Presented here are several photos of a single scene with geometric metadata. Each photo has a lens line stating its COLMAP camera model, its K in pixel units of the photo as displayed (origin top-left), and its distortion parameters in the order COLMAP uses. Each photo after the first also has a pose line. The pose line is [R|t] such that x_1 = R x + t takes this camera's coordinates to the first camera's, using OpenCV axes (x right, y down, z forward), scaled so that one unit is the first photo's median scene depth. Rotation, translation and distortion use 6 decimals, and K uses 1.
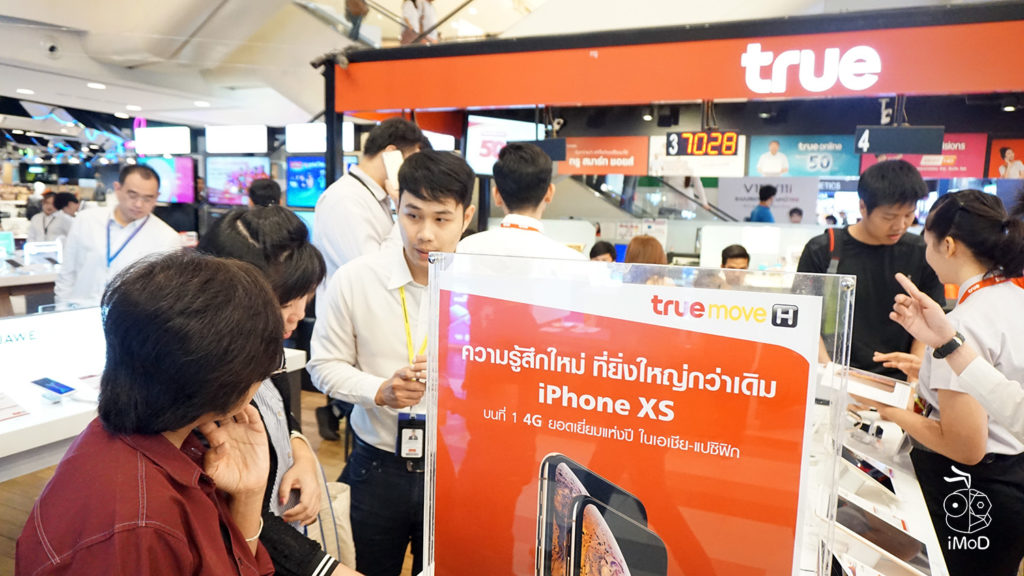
lens RADIAL K [[682.5, 0, 506.6], [0, 682.5, 286.1], [0, 0, 1]] dist [-0.031606, 0.020798]
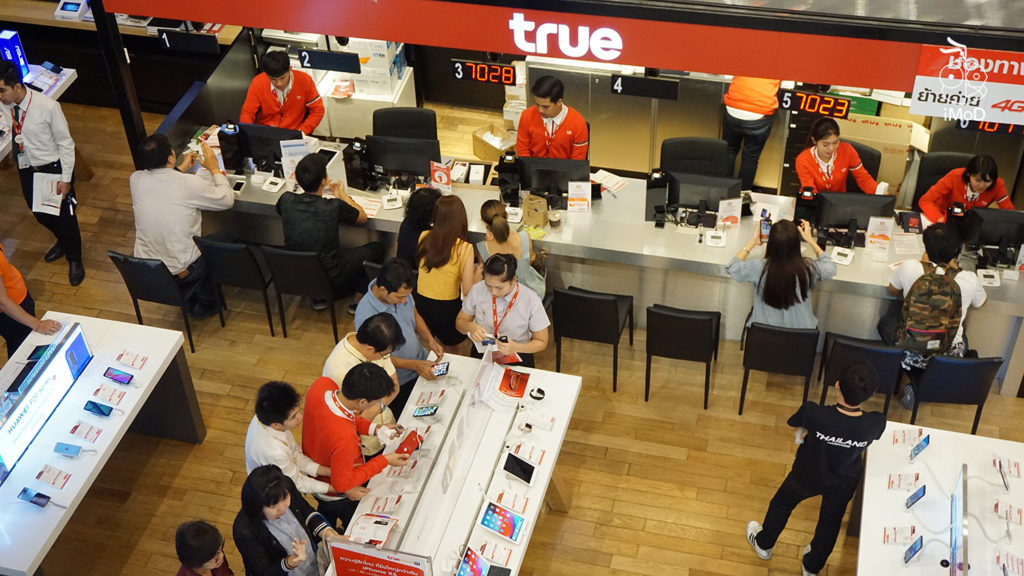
lens RADIAL K [[1340.5, 0, 512.8], [0, 1340.5, 287.3], [0, 0, 1]] dist [-0.012193, 0.000000]
pose [[0.985150, -0.145480, 0.091187, 0.062666], [0.068768, 0.820964, 0.566824, -0.796877], [-0.157323, -0.552136, 0.818777, -0.658384]]
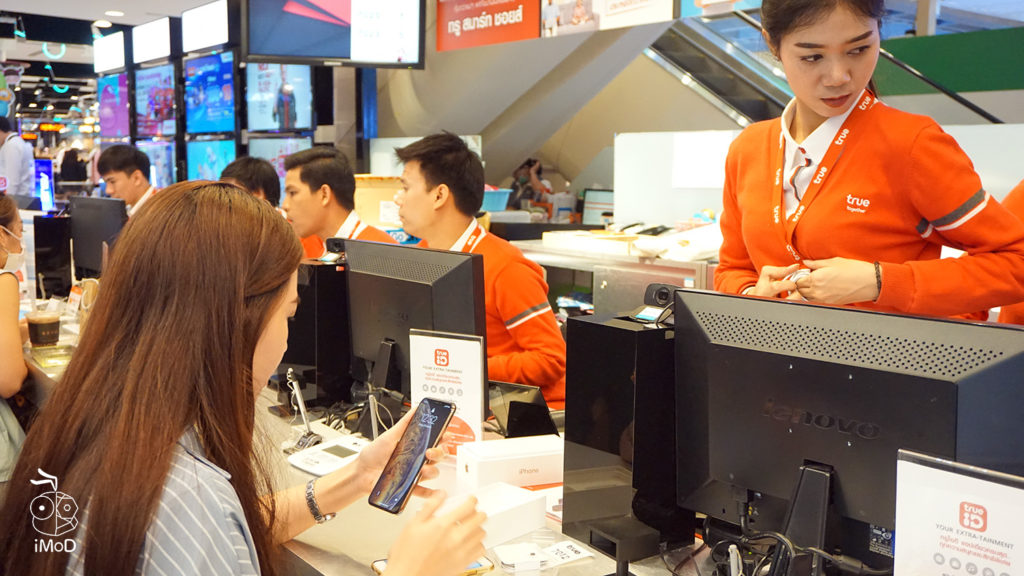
lens RADIAL K [[1025.3, 0, 511.5], [0, 1025.3, 290.8], [0, 0, 1]] dist [0.005617, 0.000000]
pose [[0.872504, 0.046882, -0.486353, 0.664395], [-0.050709, 0.998699, 0.005299, 0.025994], [0.485969, 0.020039, 0.873746, 0.377605]]
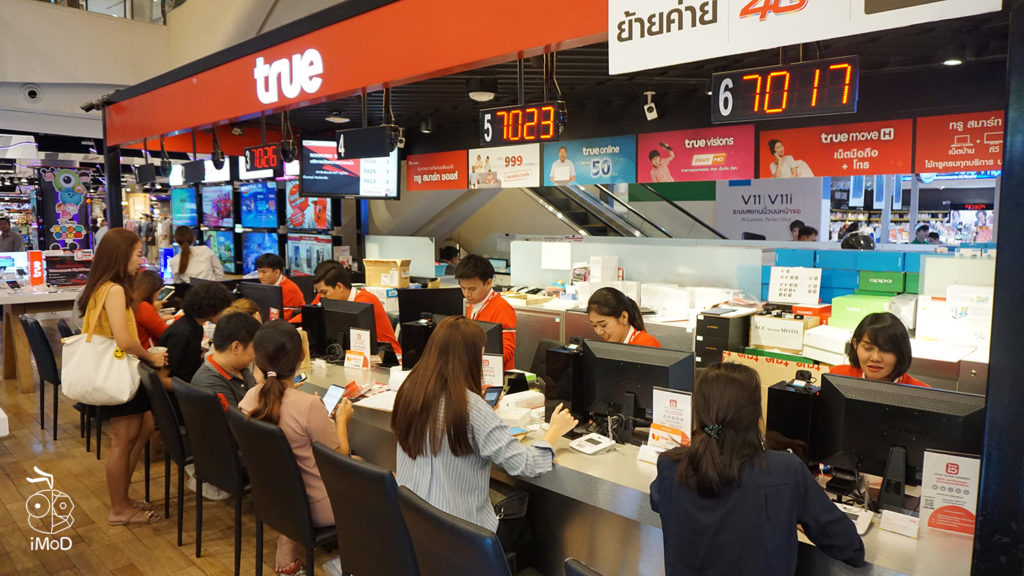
lens RADIAL K [[682.5, 0, 507.8], [0, 682.5, 284.8], [0, 0, 1]] dist [-0.031606, 0.020798]
pose [[0.938777, 0.014925, -0.344202, 0.699387], [-0.026420, 0.999238, -0.028730, 0.001202], [0.343511, 0.036065, 0.938456, 0.122915]]
